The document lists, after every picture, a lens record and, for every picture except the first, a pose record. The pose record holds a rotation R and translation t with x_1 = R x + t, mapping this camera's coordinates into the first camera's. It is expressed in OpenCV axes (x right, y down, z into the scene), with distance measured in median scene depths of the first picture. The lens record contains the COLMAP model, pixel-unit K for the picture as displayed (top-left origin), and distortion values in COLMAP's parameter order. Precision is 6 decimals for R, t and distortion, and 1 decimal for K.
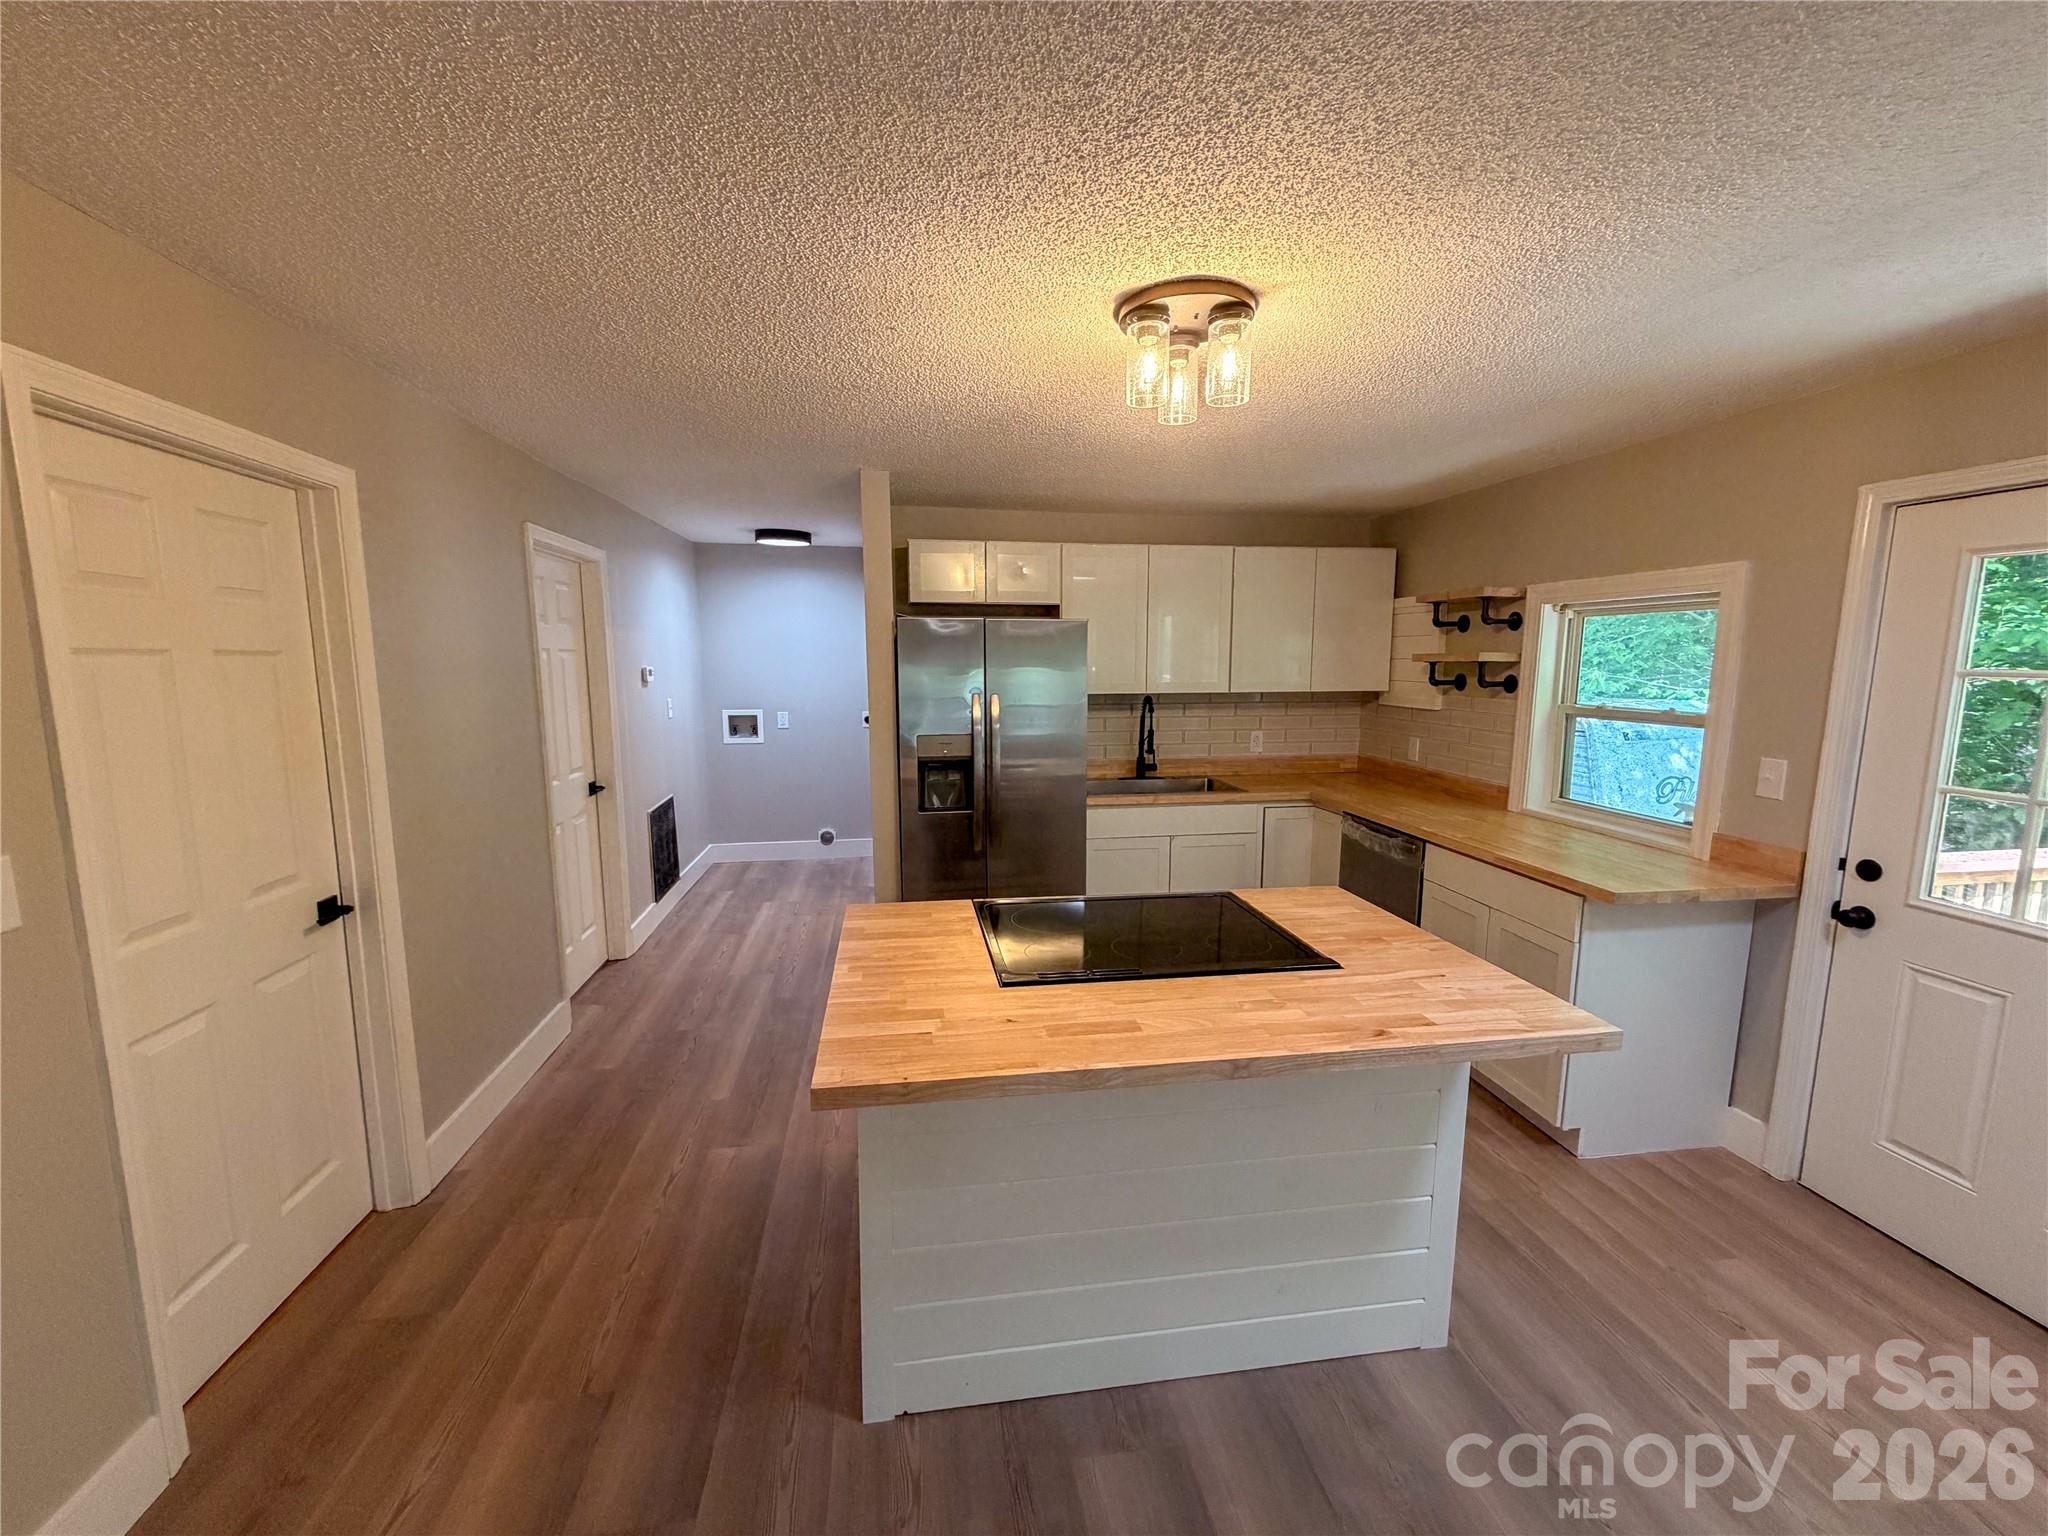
lens RADIAL K [[813.7, 0, 1020.0], [0, 813.7, 773.1], [0, 0, 1]] dist [0.023691, 0.000123]
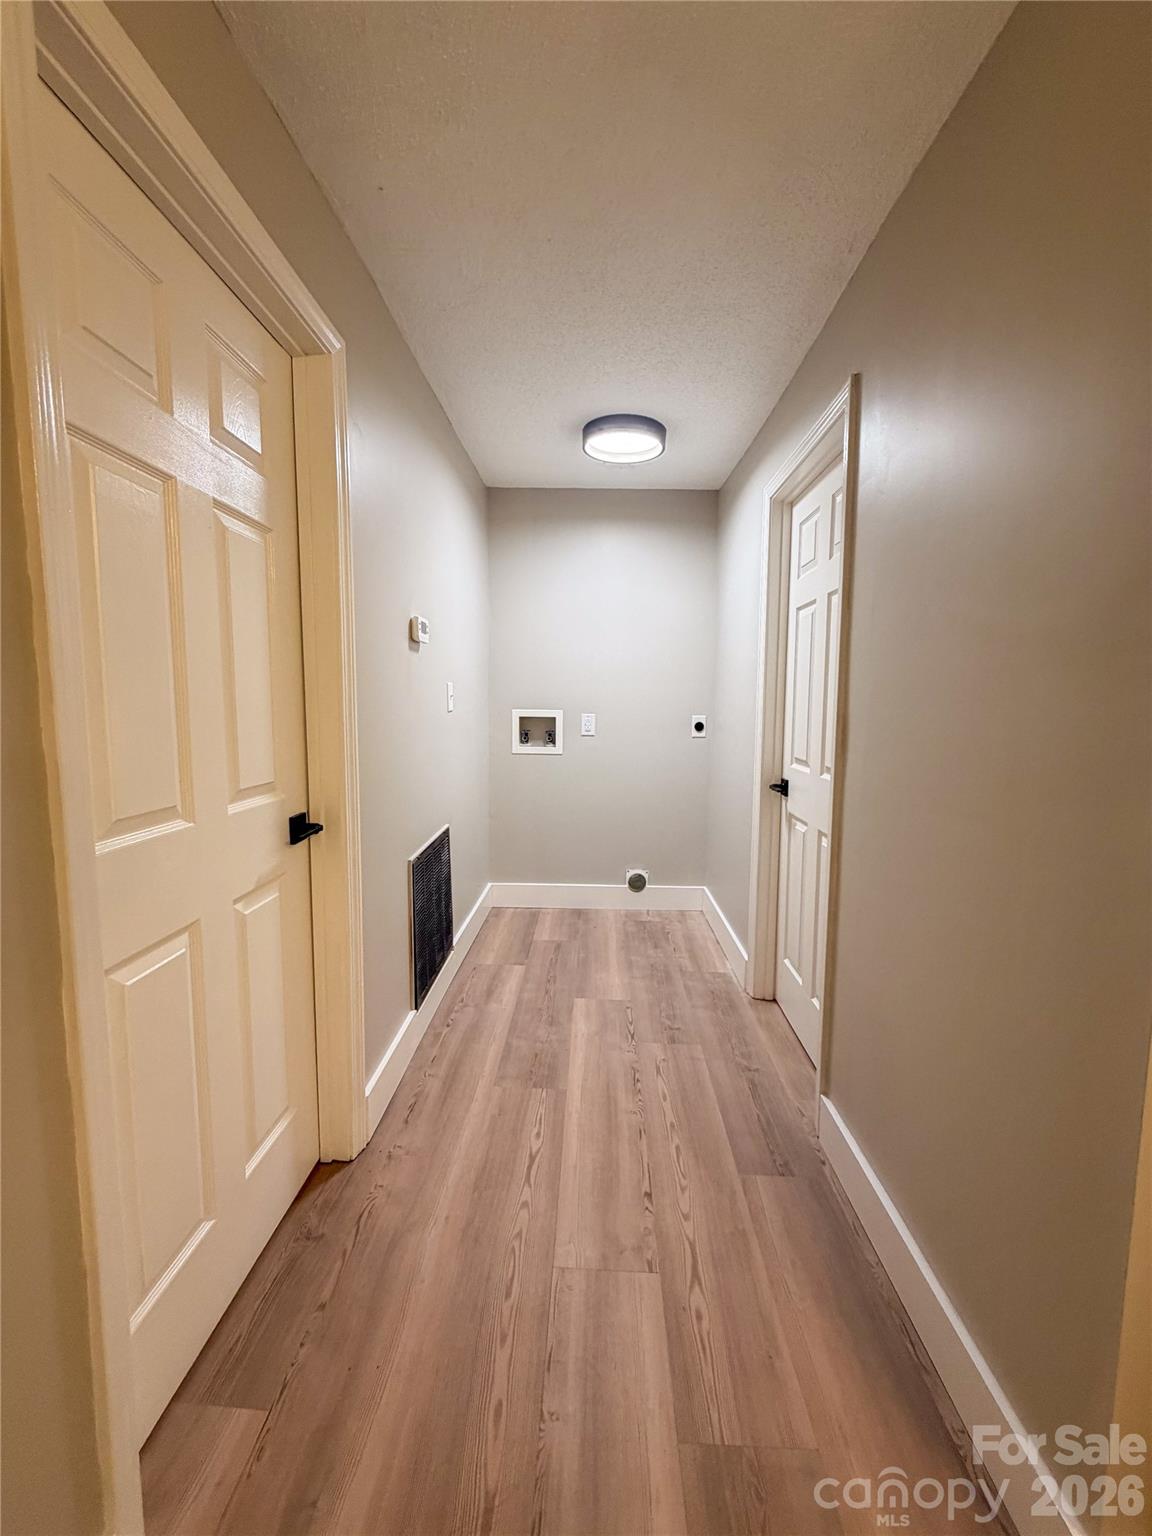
lens RADIAL K [[610.3, 0, 575.2], [0, 610.3, 762.9], [0, 0, 1]] dist [0.023691, 0.000123]
pose [[0.981508, 0.025379, -0.189729, -0.233267], [-0.033097, 0.998744, -0.037620, -0.009354], [0.188536, 0.043203, 0.981115, 0.535518]]
